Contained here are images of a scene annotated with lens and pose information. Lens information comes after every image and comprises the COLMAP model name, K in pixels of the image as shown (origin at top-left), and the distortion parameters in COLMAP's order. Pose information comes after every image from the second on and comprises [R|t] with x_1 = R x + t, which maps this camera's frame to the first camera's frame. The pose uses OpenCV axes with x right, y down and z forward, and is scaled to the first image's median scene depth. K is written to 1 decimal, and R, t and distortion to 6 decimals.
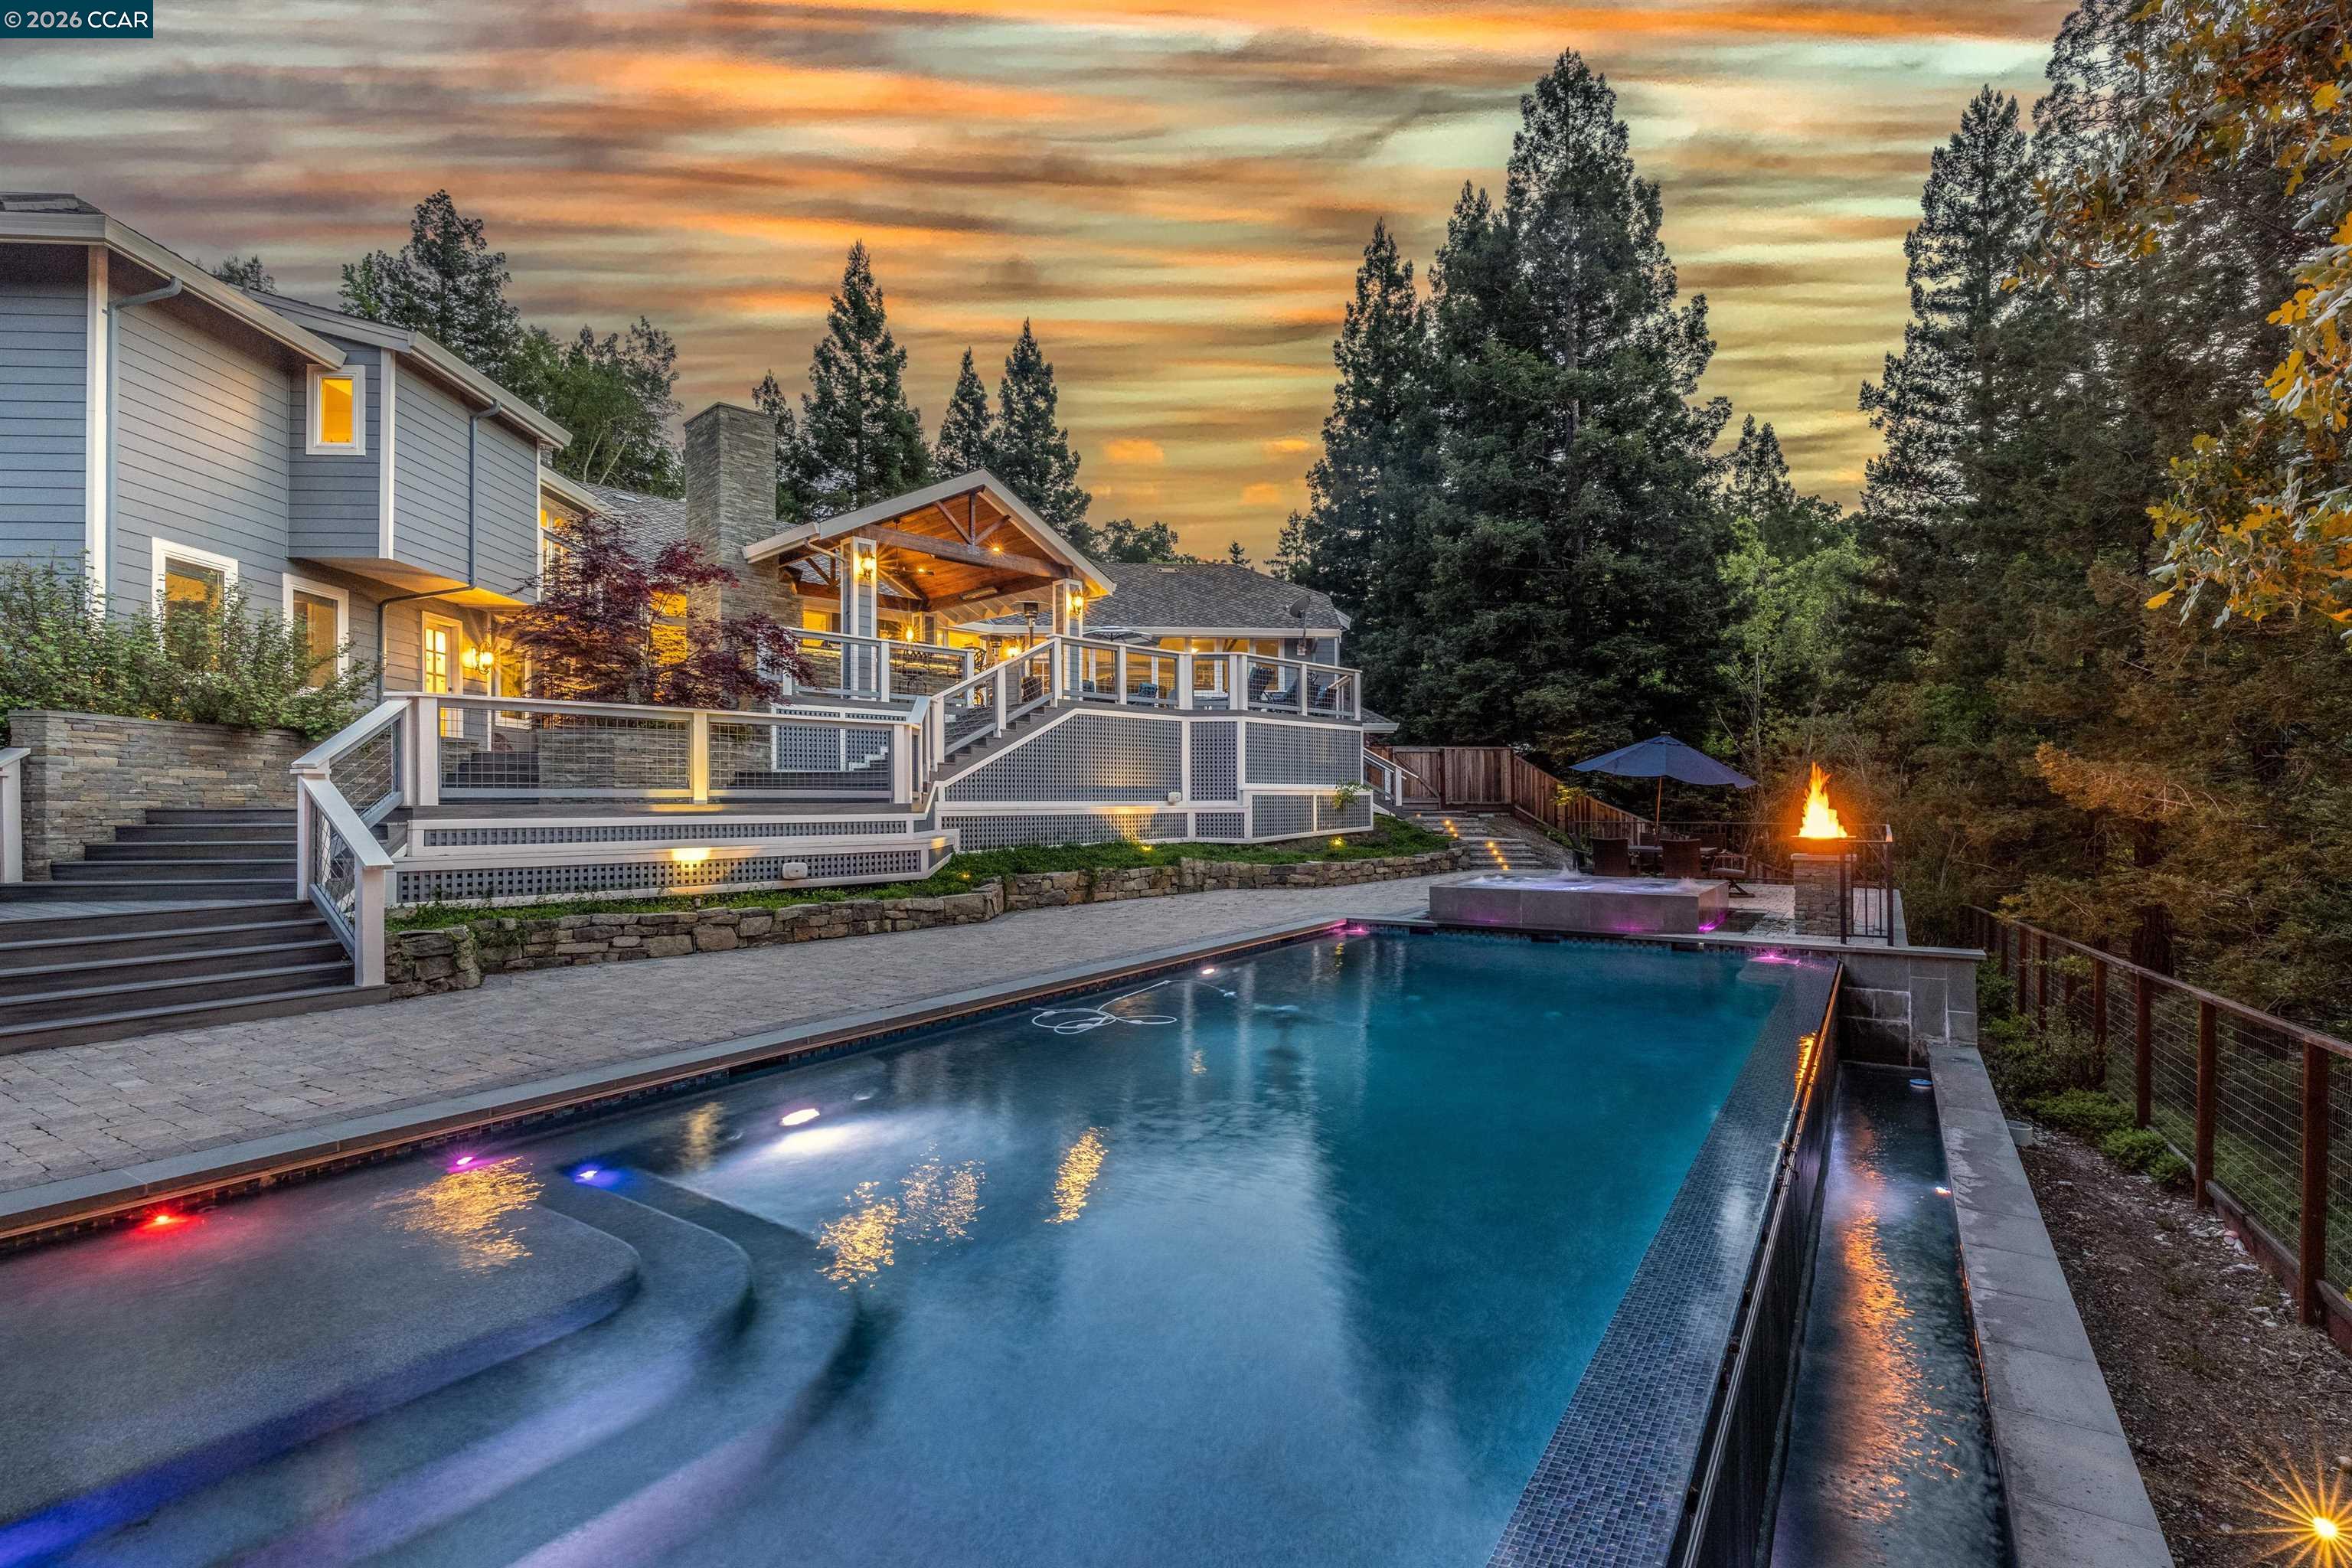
lens RADIAL K [[1072.4, 0, 1183.5], [0, 1072.4, 793.4], [0, 0, 1]] dist [0.016874, 0.000084]
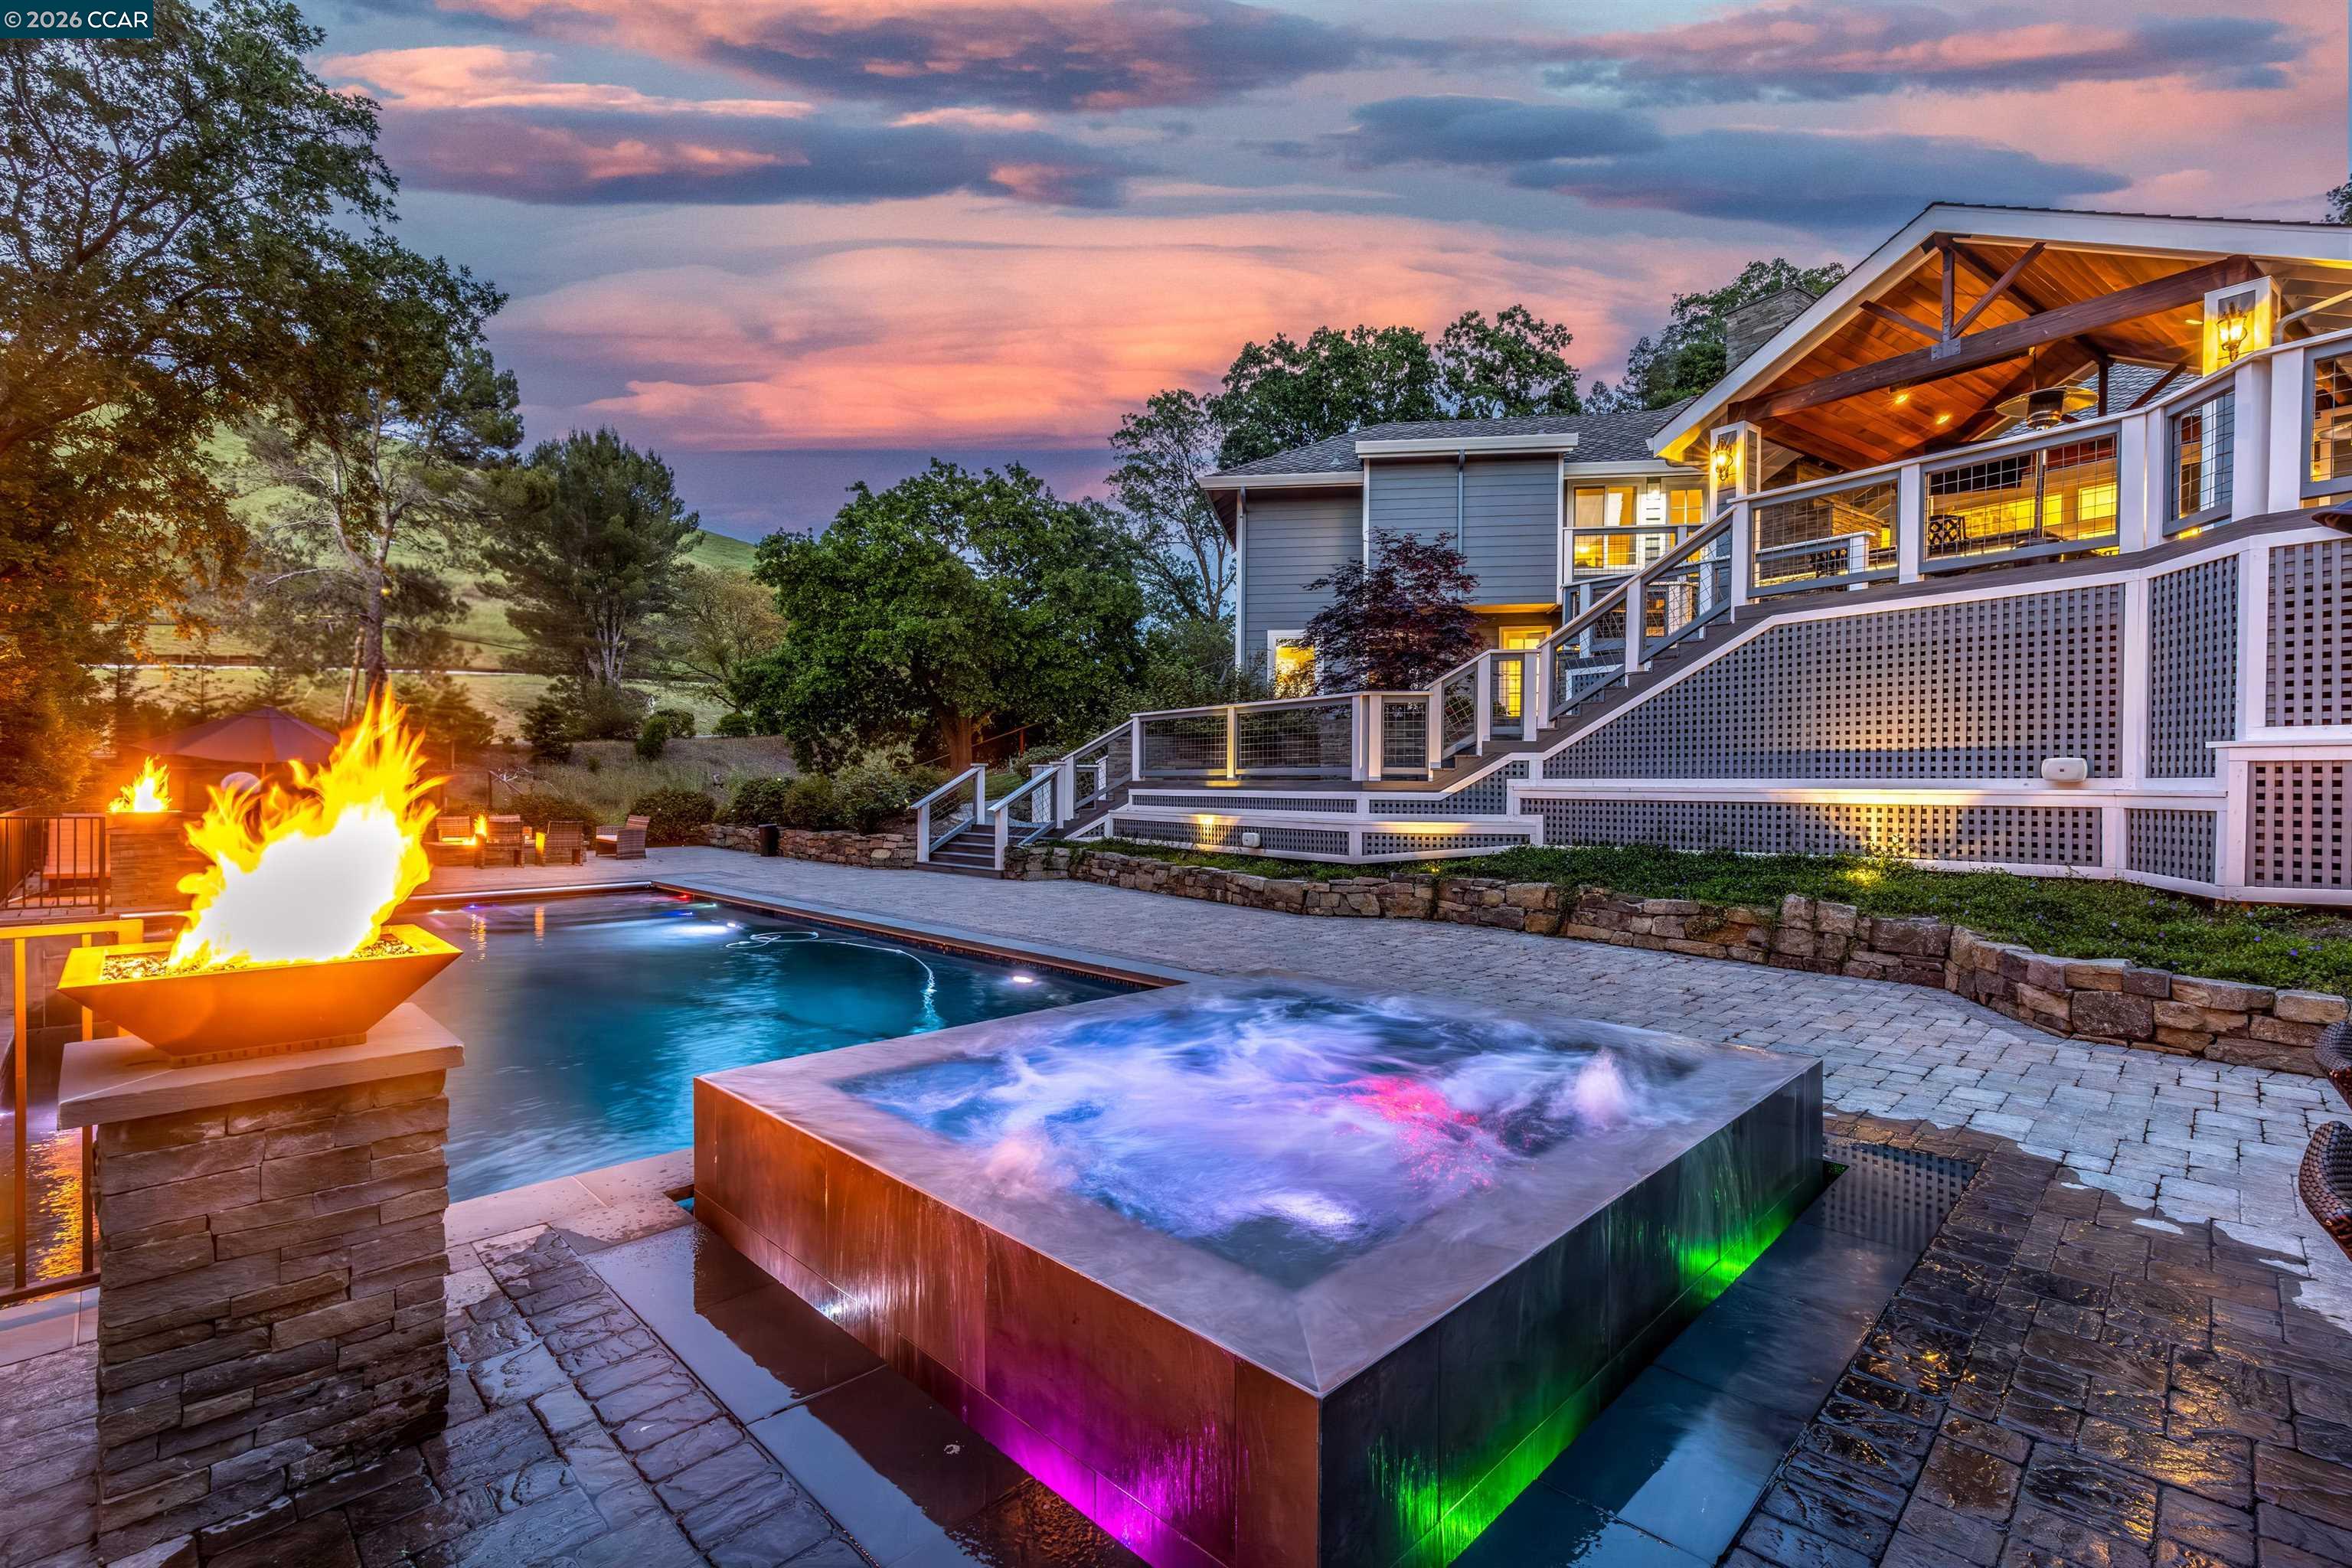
lens RADIAL K [[1072.4, 0, 1183.5], [0, 1072.4, 793.4], [0, 0, 1]] dist [0.016874, 0.000084]
pose [[-0.214404, 0.010951, -0.976684, 0.588089], [0.004334, 0.999938, 0.010261, 0.008810], [0.976735, -0.002033, -0.214439, 0.918772]]
